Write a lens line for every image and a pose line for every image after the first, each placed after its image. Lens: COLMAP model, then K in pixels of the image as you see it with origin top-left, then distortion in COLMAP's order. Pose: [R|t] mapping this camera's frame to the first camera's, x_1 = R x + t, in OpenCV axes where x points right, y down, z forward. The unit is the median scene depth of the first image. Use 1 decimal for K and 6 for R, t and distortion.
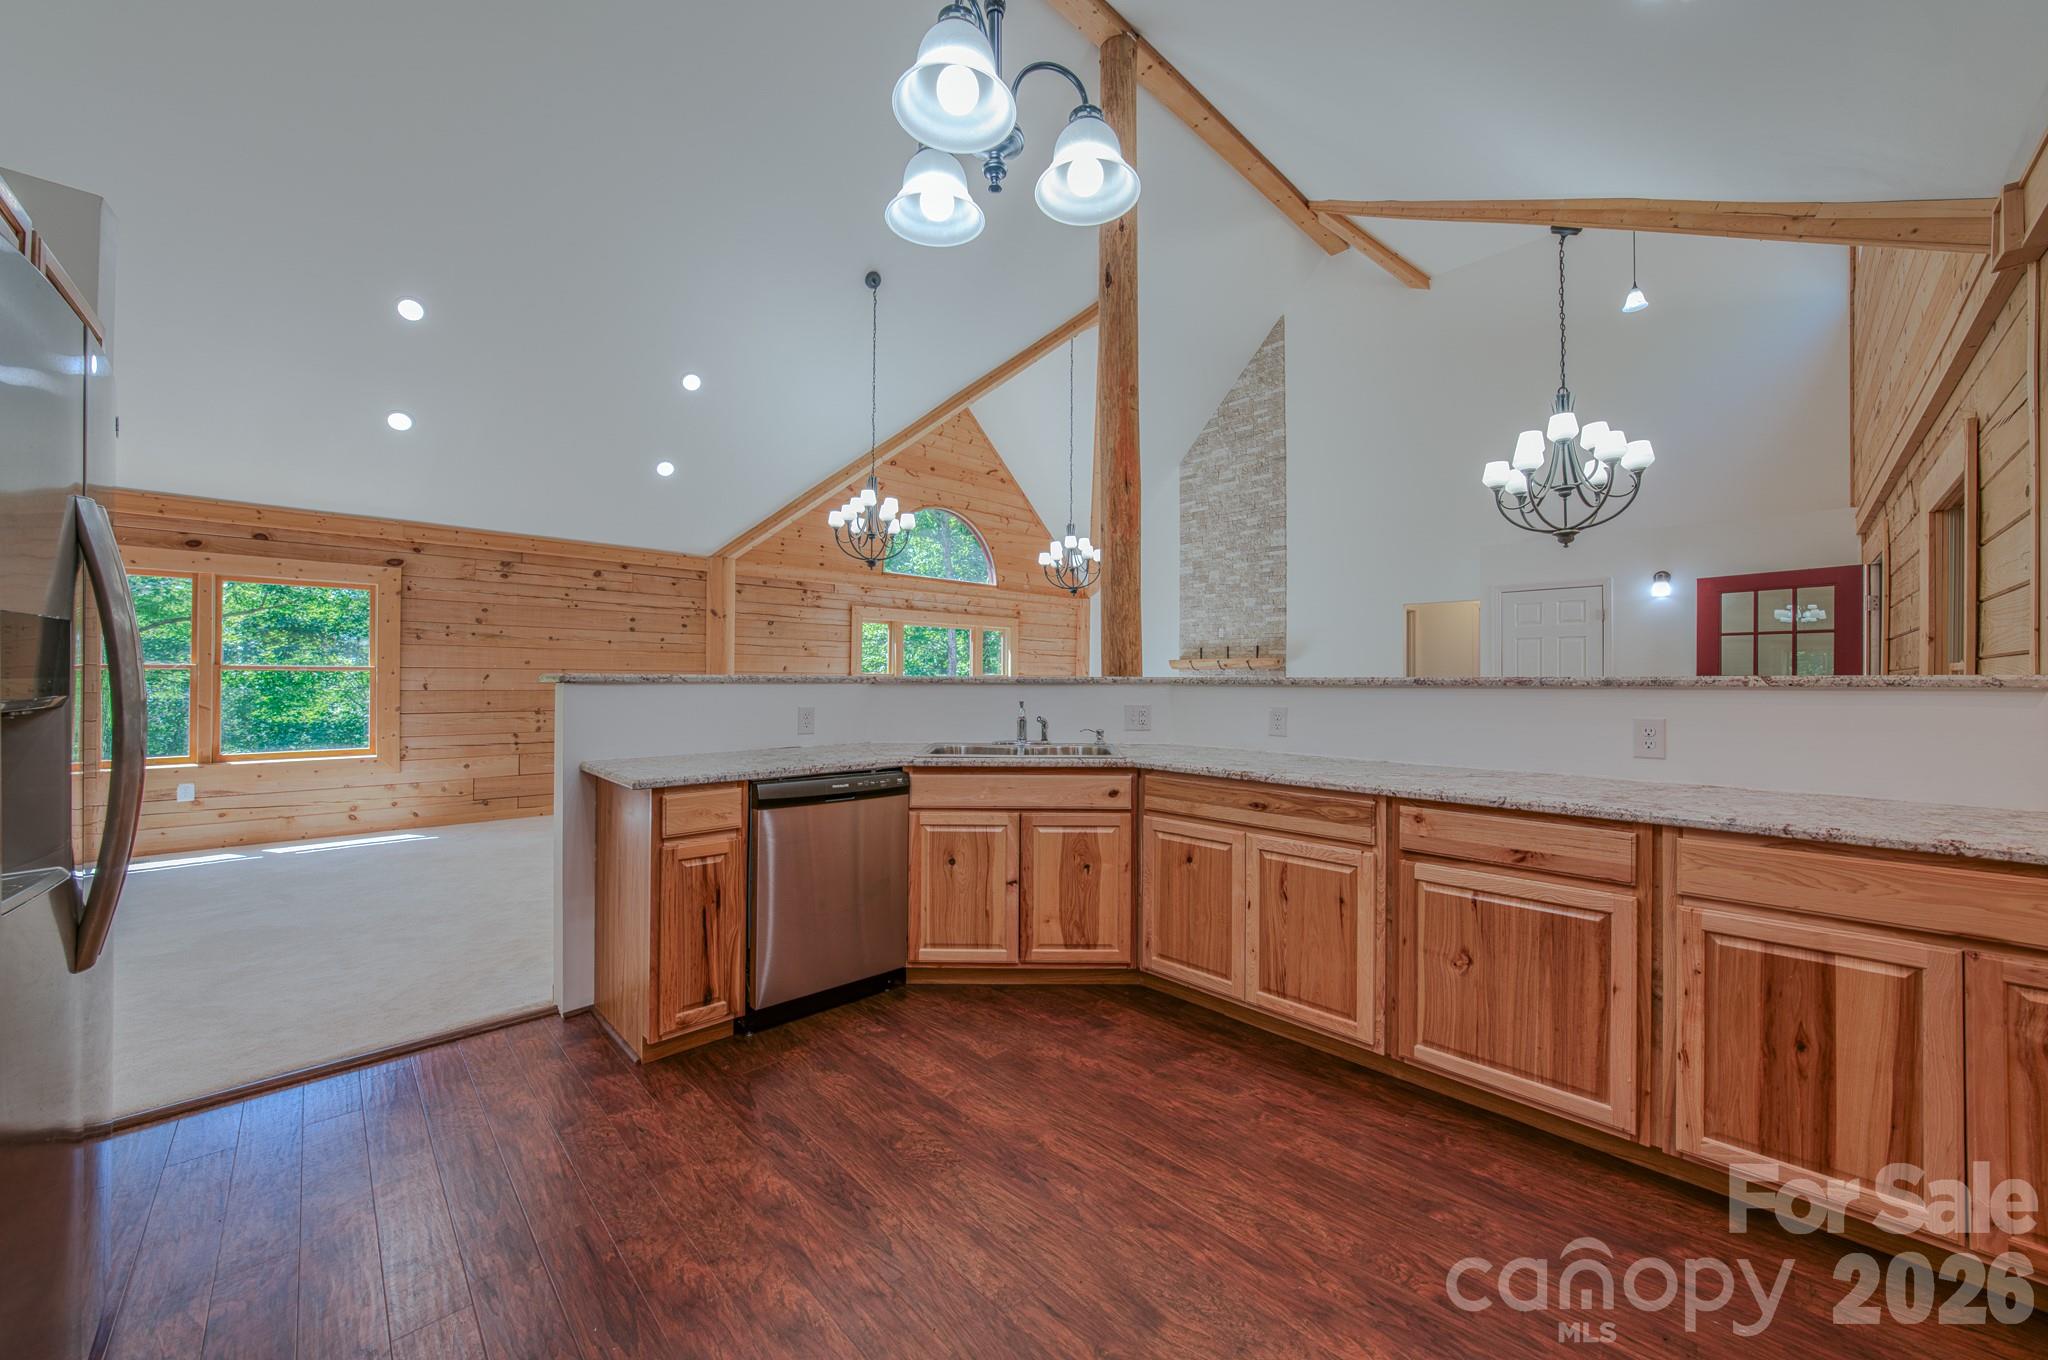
lens RADIAL K [[743.6, 0, 1003.1], [0, 743.6, 676.8], [0, 0, 1]] dist [-0.030316, 0.005335]
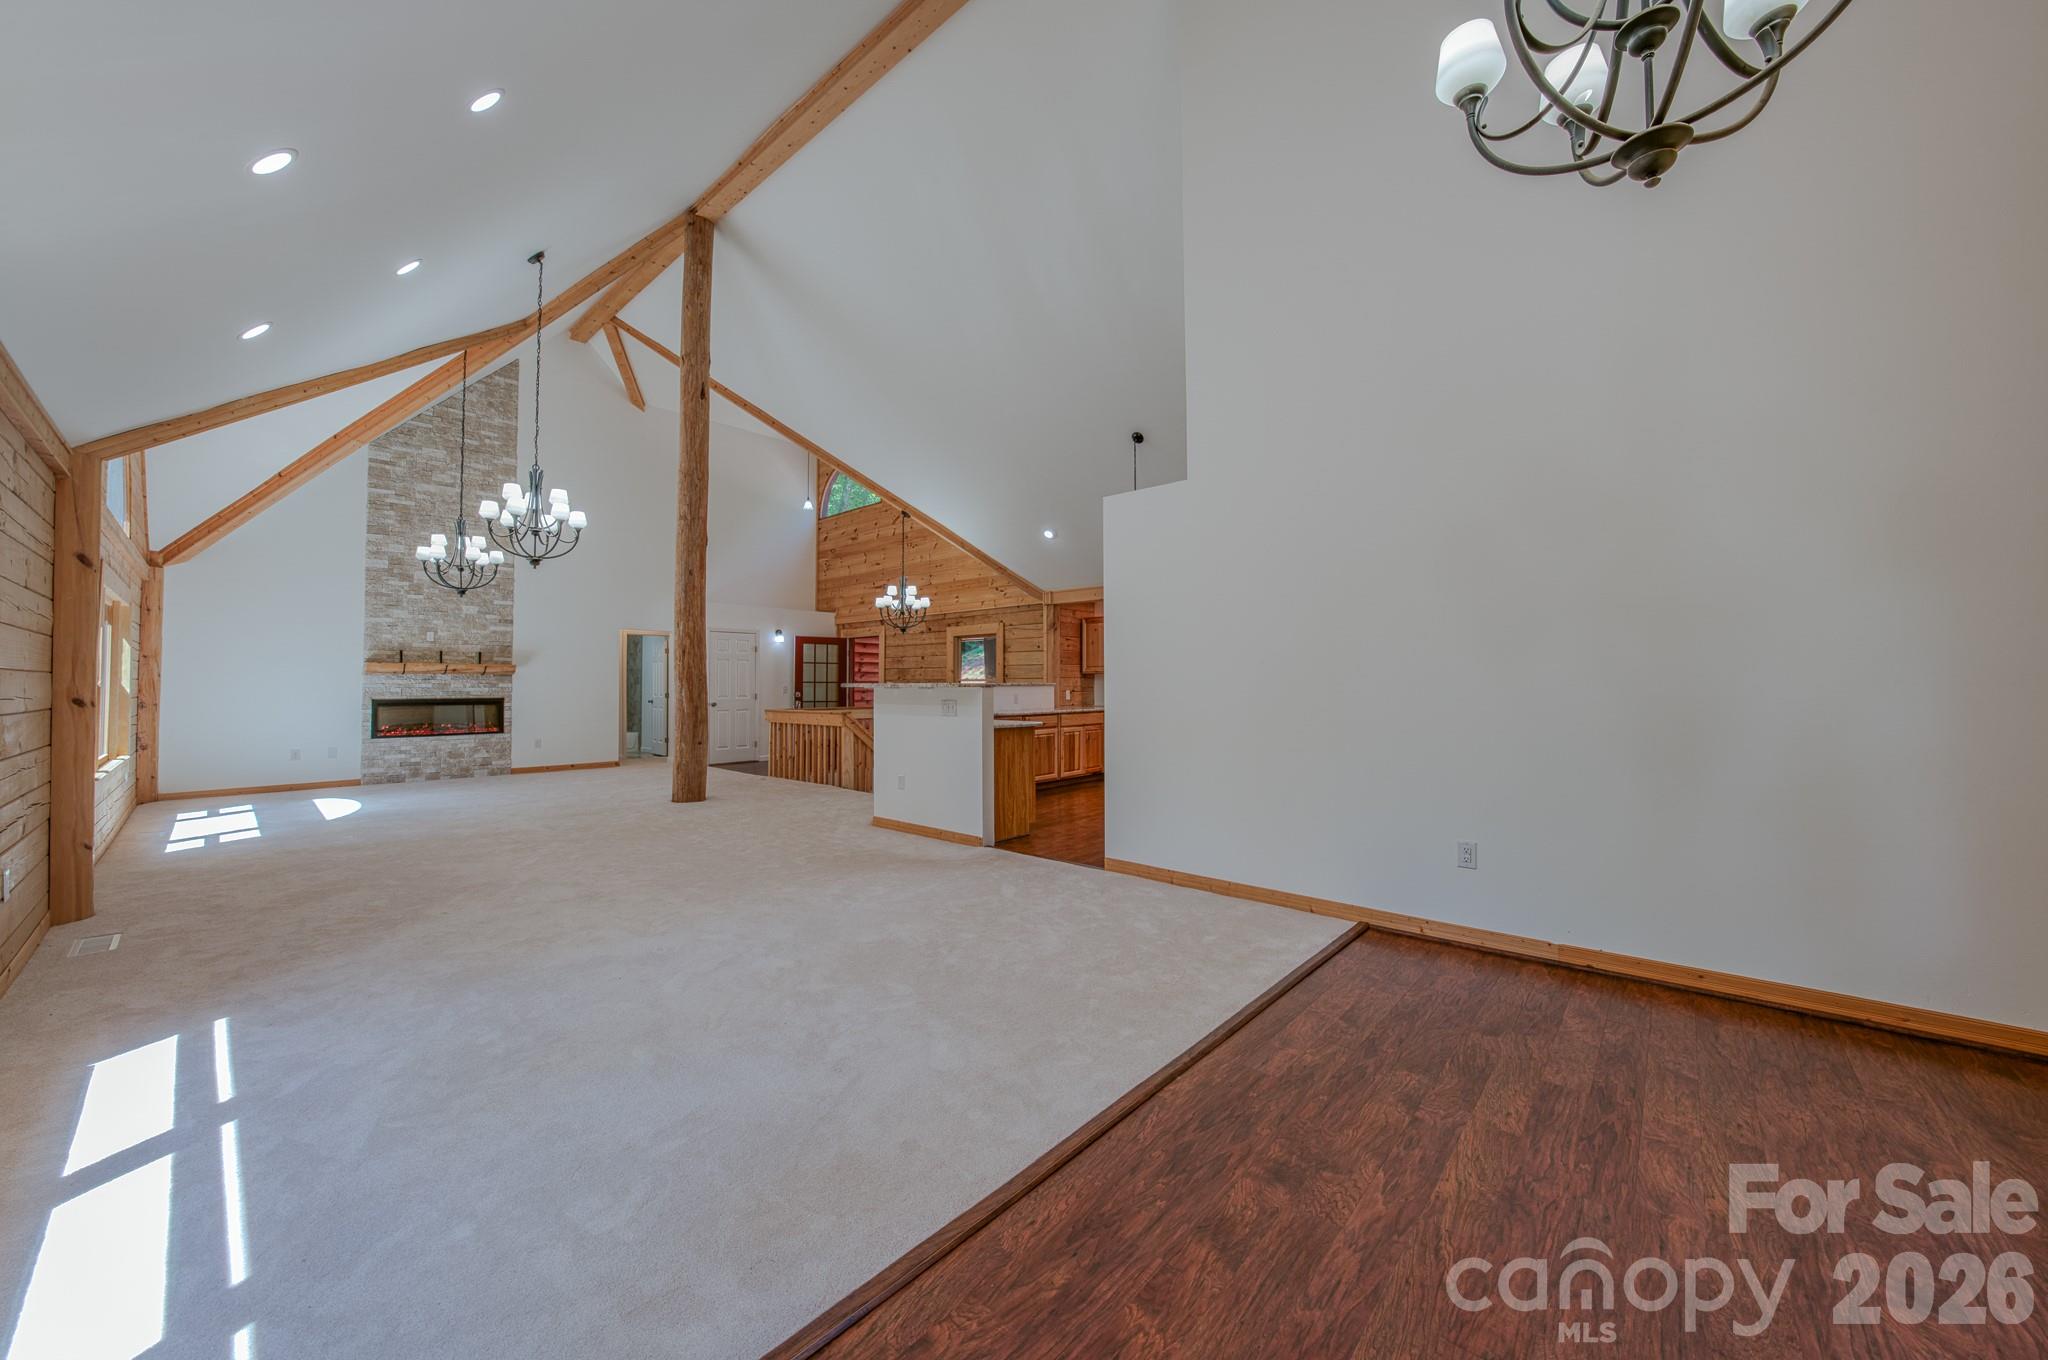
lens RADIAL K [[749.6, 0, 1047.0], [0, 749.6, 662.3], [0, 0, 1]] dist [-0.029433, 0.005890]
pose [[-0.111823, 0.023141, 0.993459, -2.544940], [-0.002191, 0.999721, -0.023534, -0.014976], [-0.993726, -0.004809, -0.111741, 1.007663]]
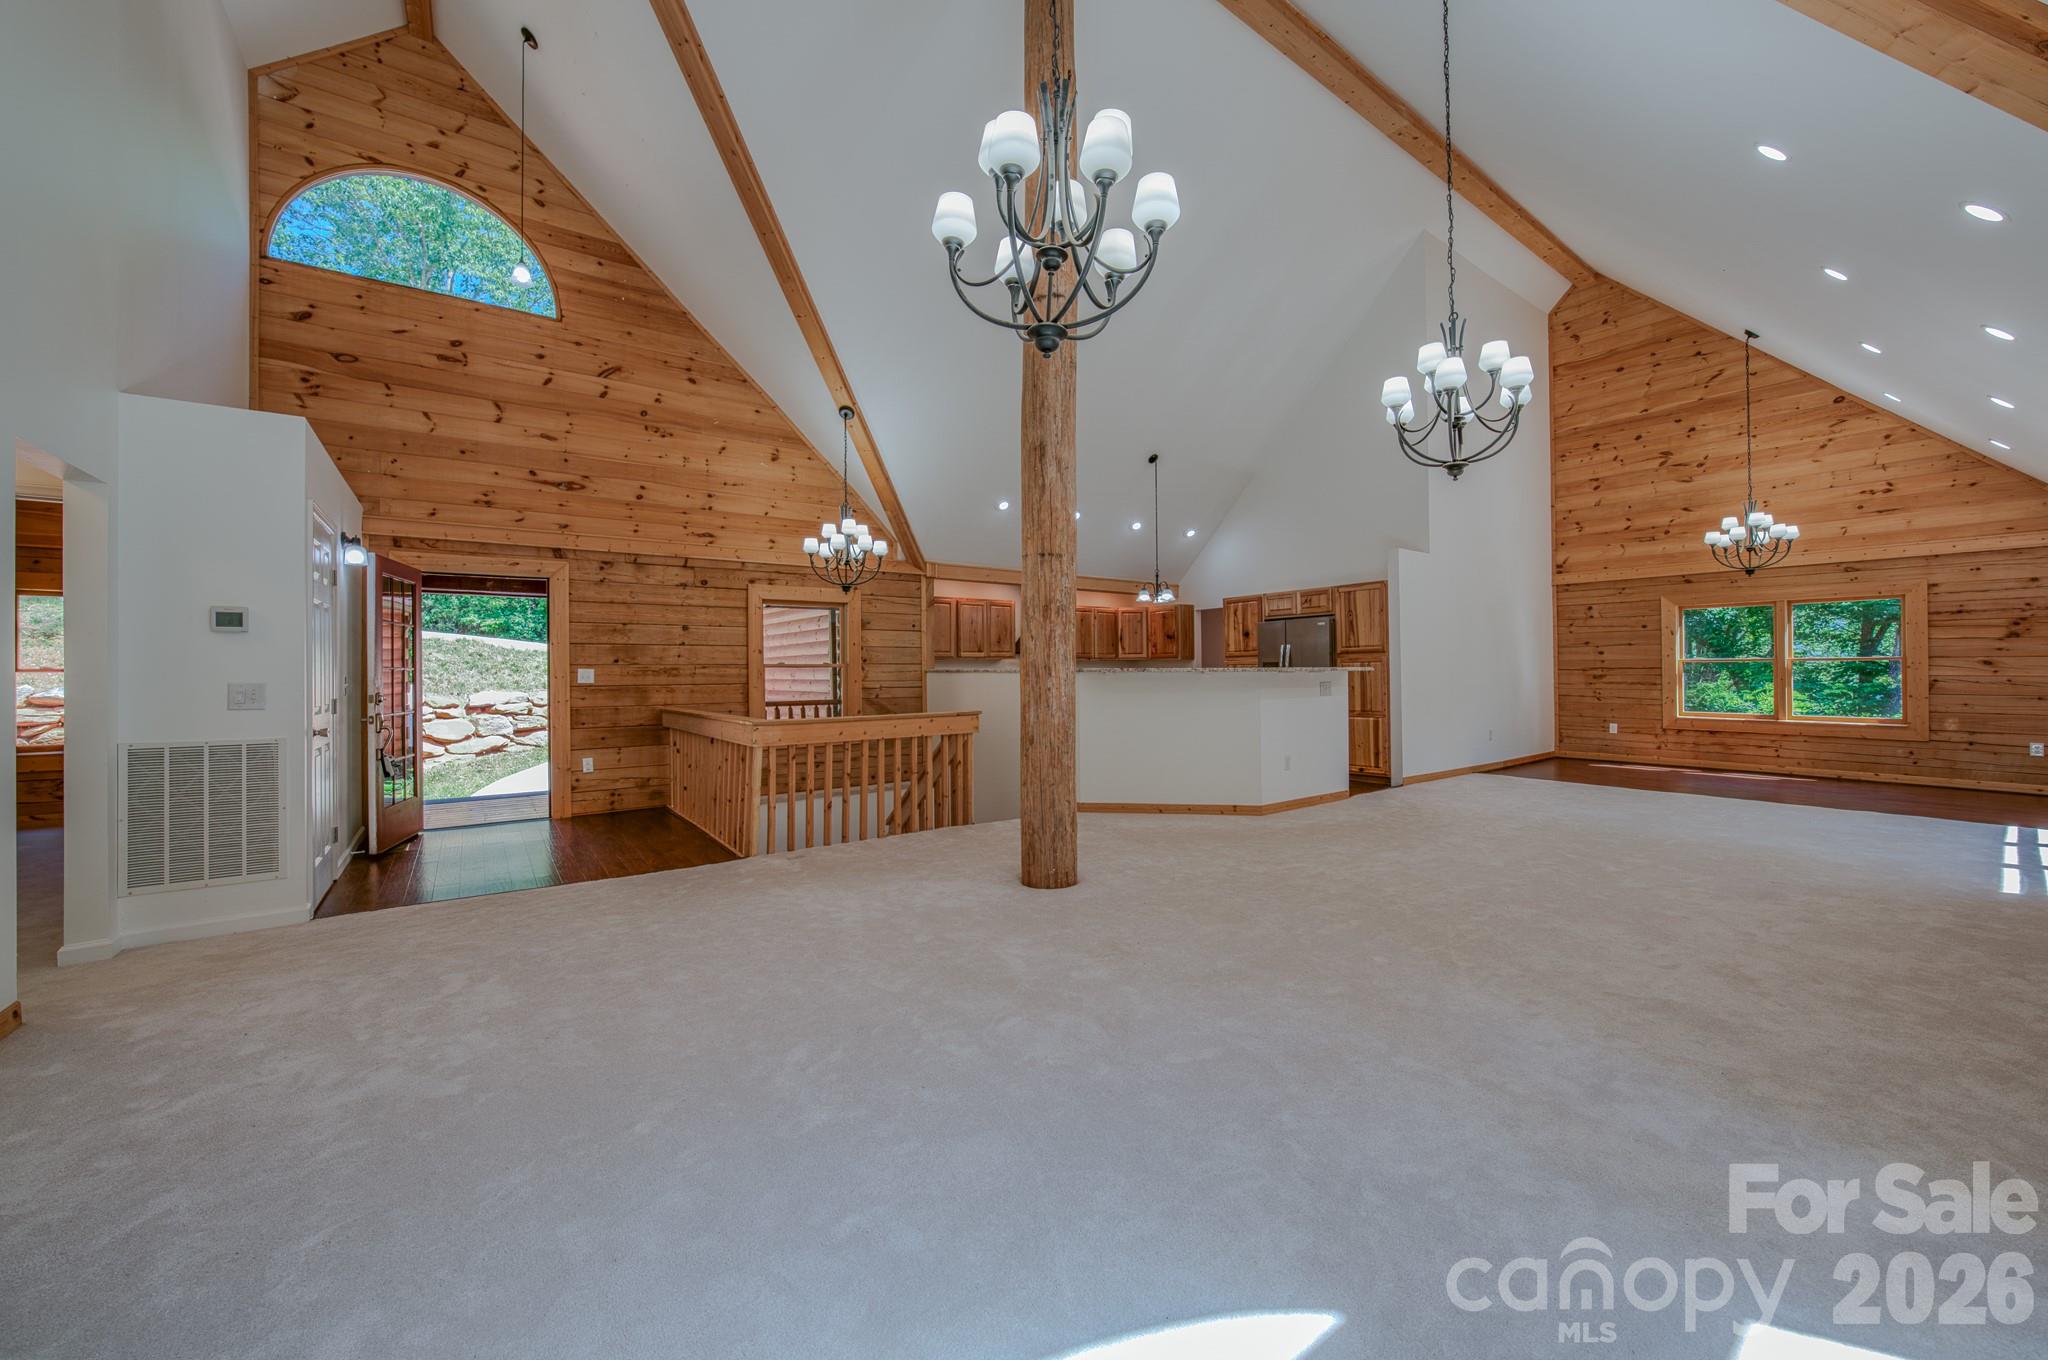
lens RADIAL K [[747.4, 0, 1017.5], [0, 747.4, 666.0], [0, 0, 1]] dist [-0.013274, -0.000008]
pose [[-0.992900, 0.002506, 0.118924, 0.195311], [0.001290, 0.999946, -0.010307, 0.016595], [-0.118944, -0.010081, -0.992850, 3.487616]]
